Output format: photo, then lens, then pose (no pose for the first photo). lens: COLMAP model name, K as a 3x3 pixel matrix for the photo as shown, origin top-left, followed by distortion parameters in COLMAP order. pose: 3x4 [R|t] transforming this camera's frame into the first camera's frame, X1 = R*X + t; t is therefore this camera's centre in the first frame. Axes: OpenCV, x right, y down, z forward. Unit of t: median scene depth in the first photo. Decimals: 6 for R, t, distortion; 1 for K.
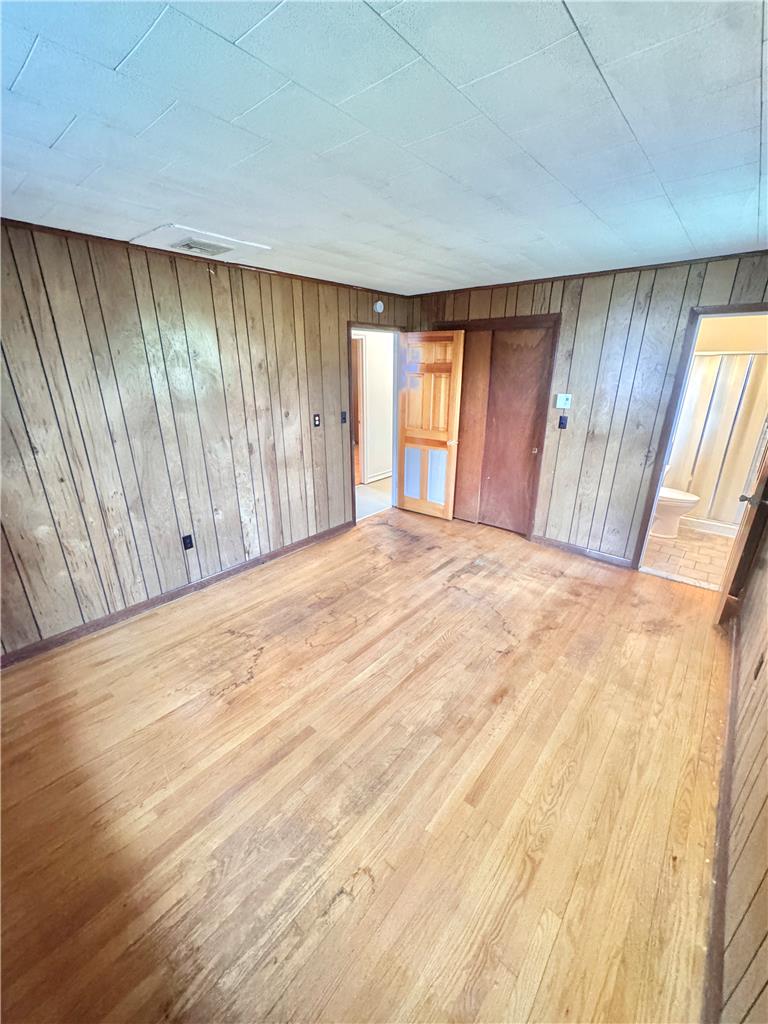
lens RADIAL K [[408.4, 0, 384.1], [0, 408.4, 515.1], [0, 0, 1]] dist [-0.003655, 0.000080]
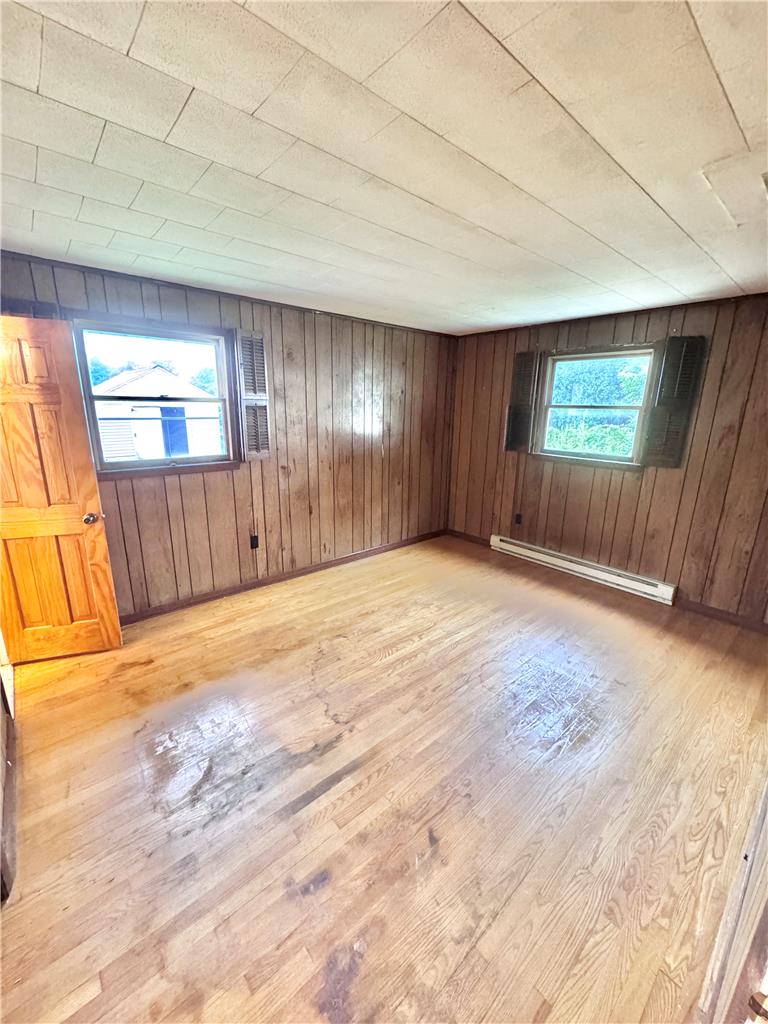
lens RADIAL K [[408.4, 0, 380.6], [0, 408.4, 508.2], [0, 0, 1]] dist [-0.003655, 0.000080]
pose [[-0.987750, -0.054104, 0.146368, 0.029367], [0.039145, 0.822070, 0.568040, -0.451239], [-0.151058, 0.566810, -0.809881, 1.284674]]
